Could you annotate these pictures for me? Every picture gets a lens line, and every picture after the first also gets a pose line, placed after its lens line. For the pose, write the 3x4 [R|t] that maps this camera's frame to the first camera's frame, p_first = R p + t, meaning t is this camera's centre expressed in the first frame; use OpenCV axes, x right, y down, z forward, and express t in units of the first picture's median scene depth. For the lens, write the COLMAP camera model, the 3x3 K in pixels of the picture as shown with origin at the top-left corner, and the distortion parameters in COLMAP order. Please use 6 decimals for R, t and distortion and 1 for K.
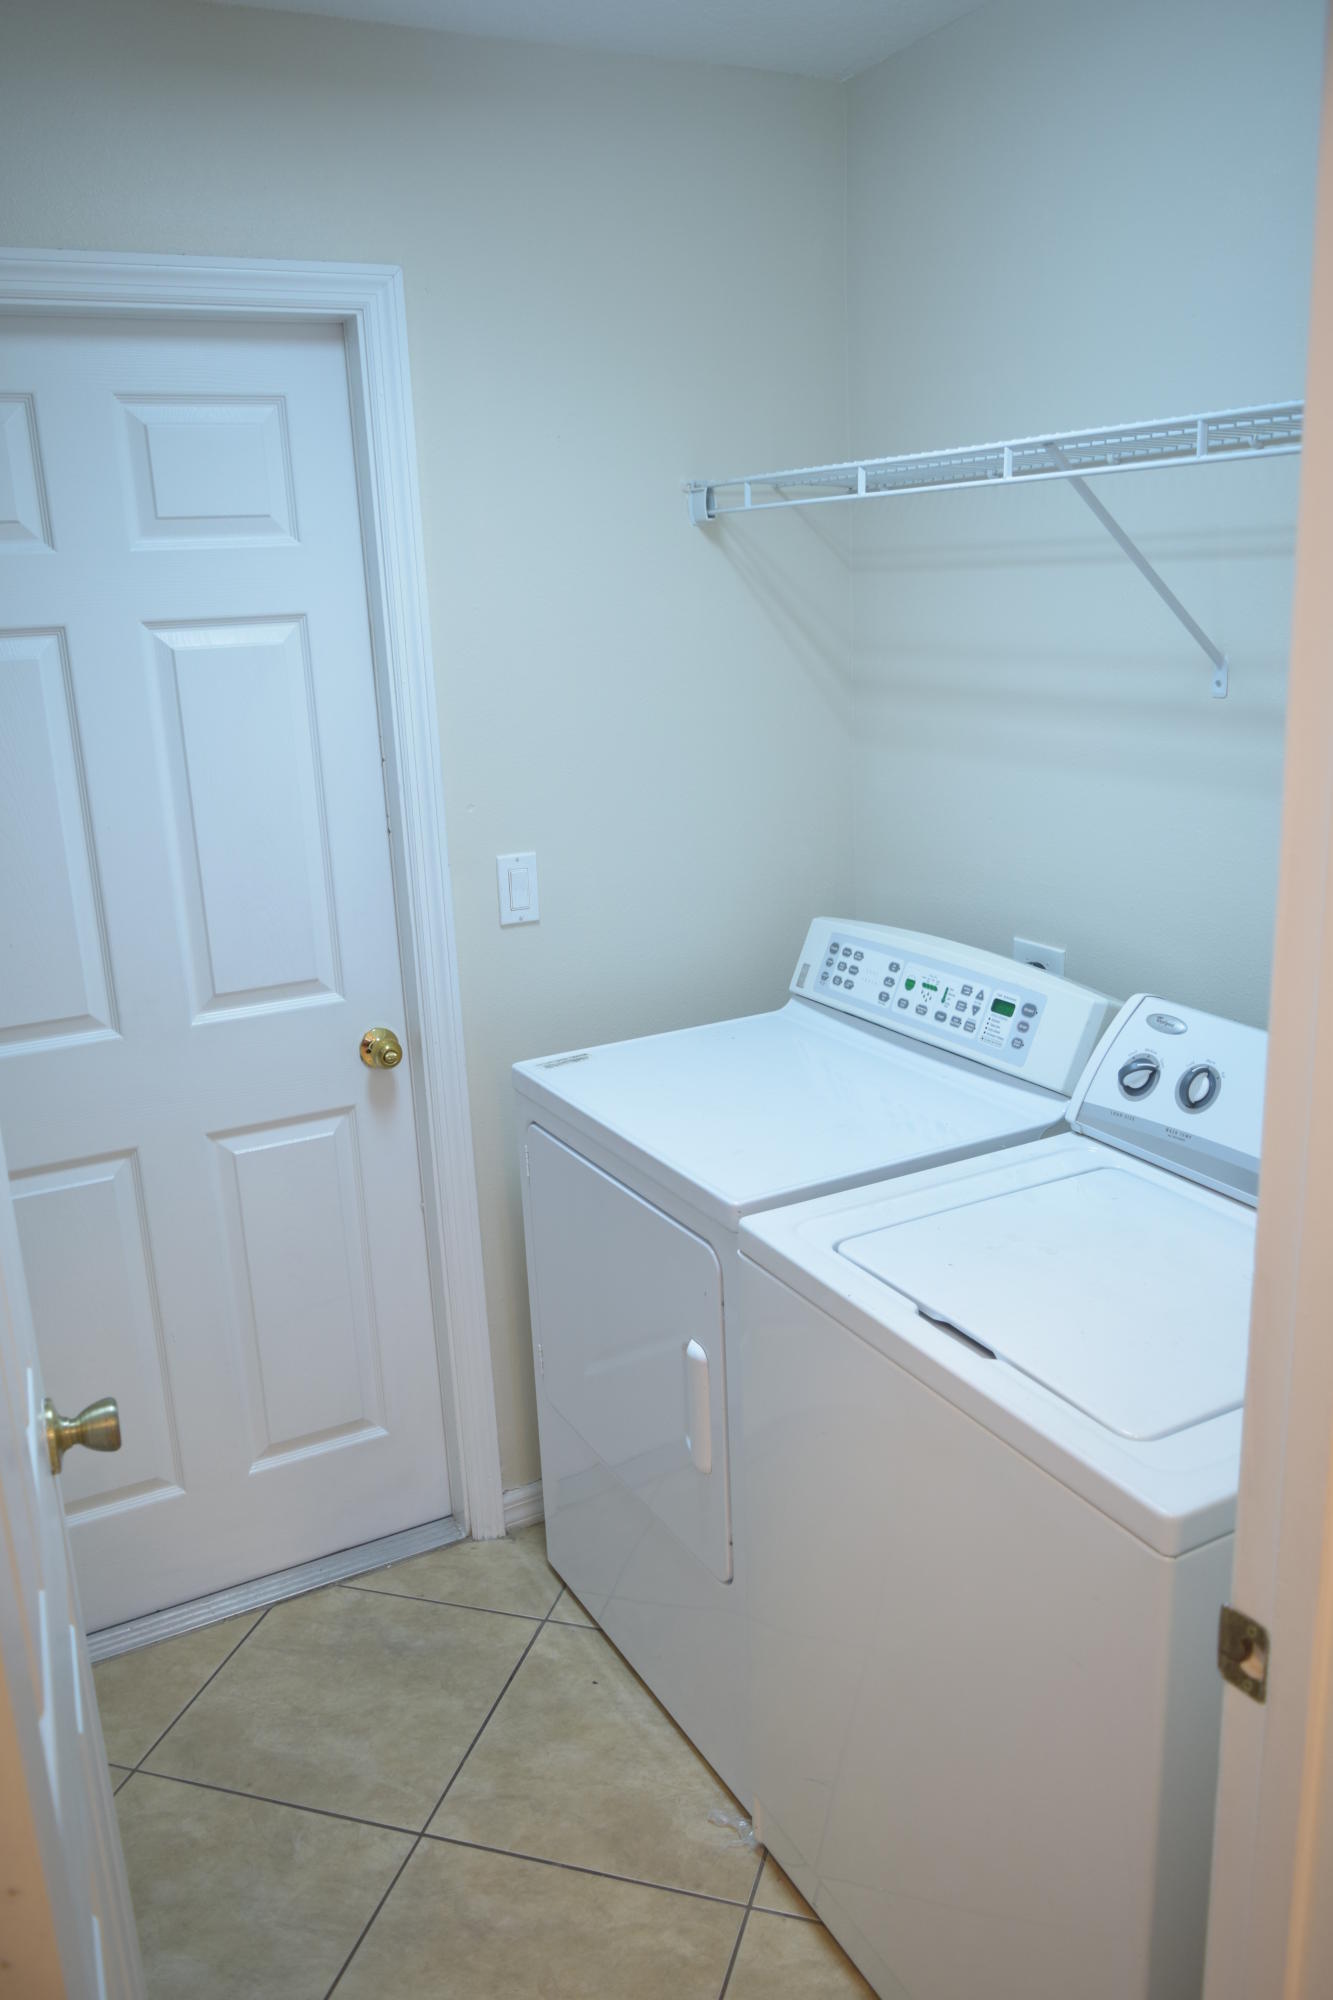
lens RADIAL K [[1559.8, 0, 666.5], [0, 1559.8, 1000.0], [0, 0, 1]] dist [-0.019675, 0.000612]
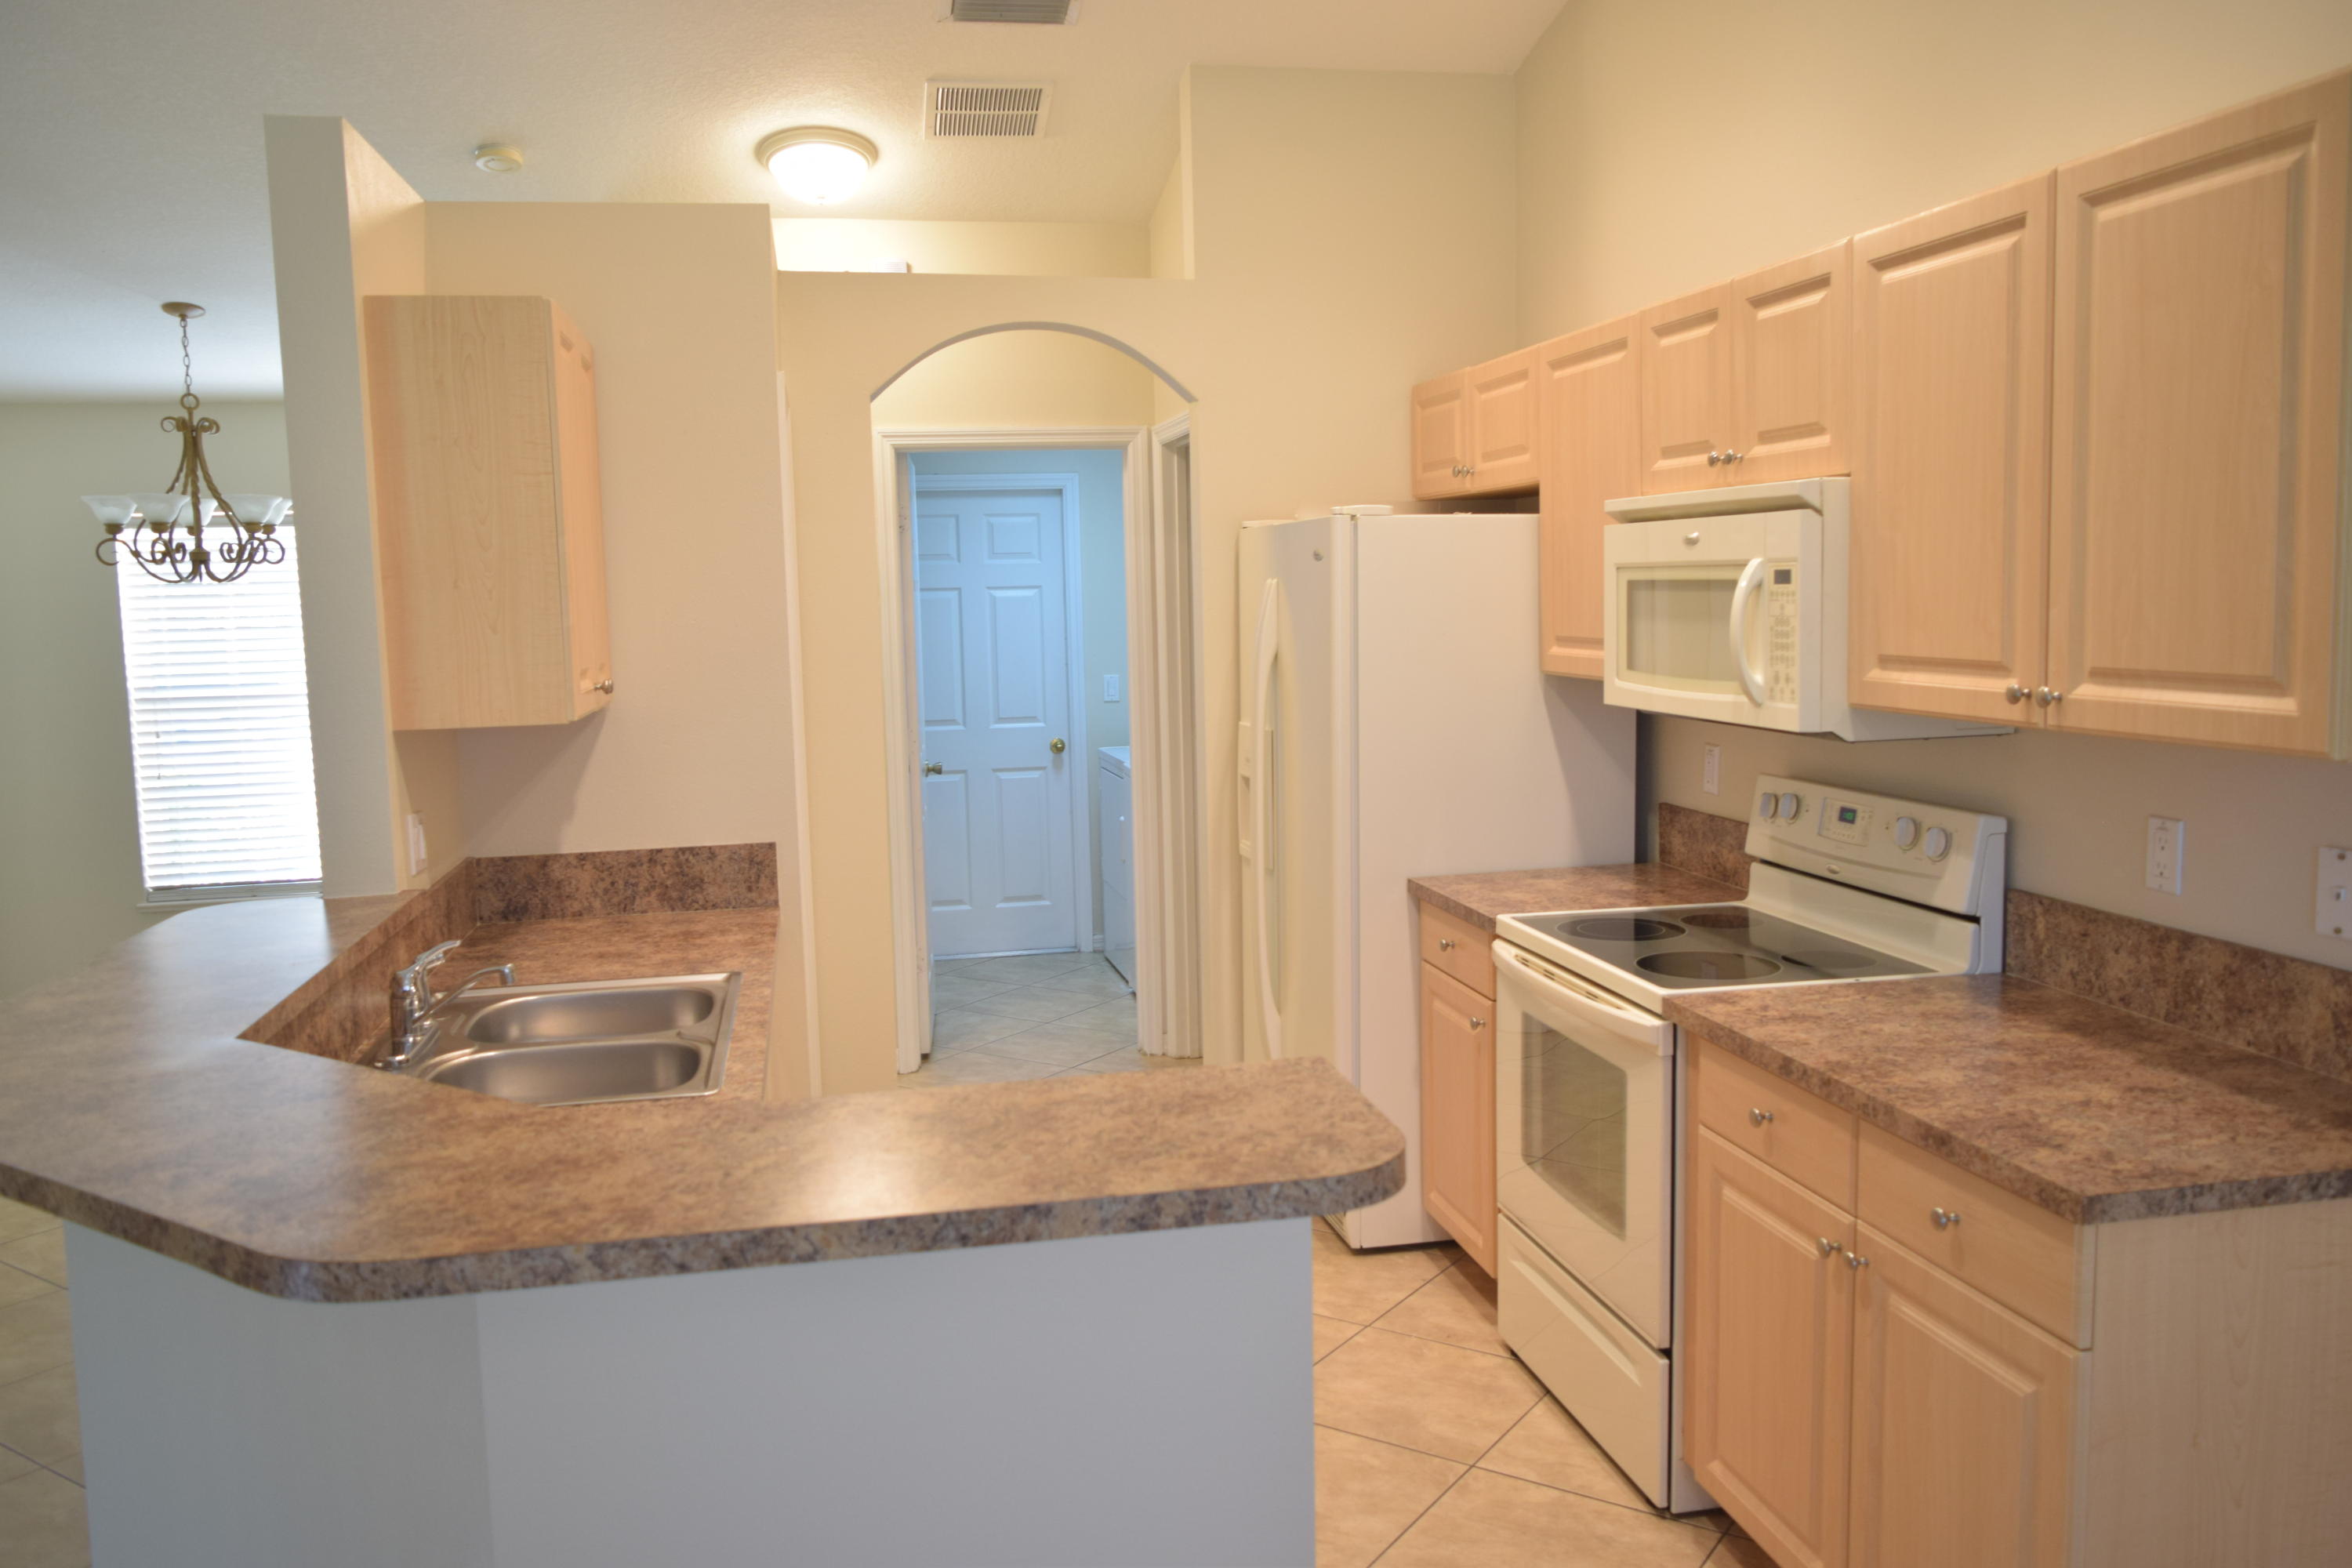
lens RADIAL K [[1834.4, 0, 1176.0], [0, 1834.4, 784.0], [0, 0, 1]] dist [-0.019675, 0.000612]
pose [[0.956622, 0.052405, -0.286579, 0.959928], [-0.094275, 0.986445, -0.134309, 0.524165], [0.275656, 0.155500, 0.948596, -2.009761]]
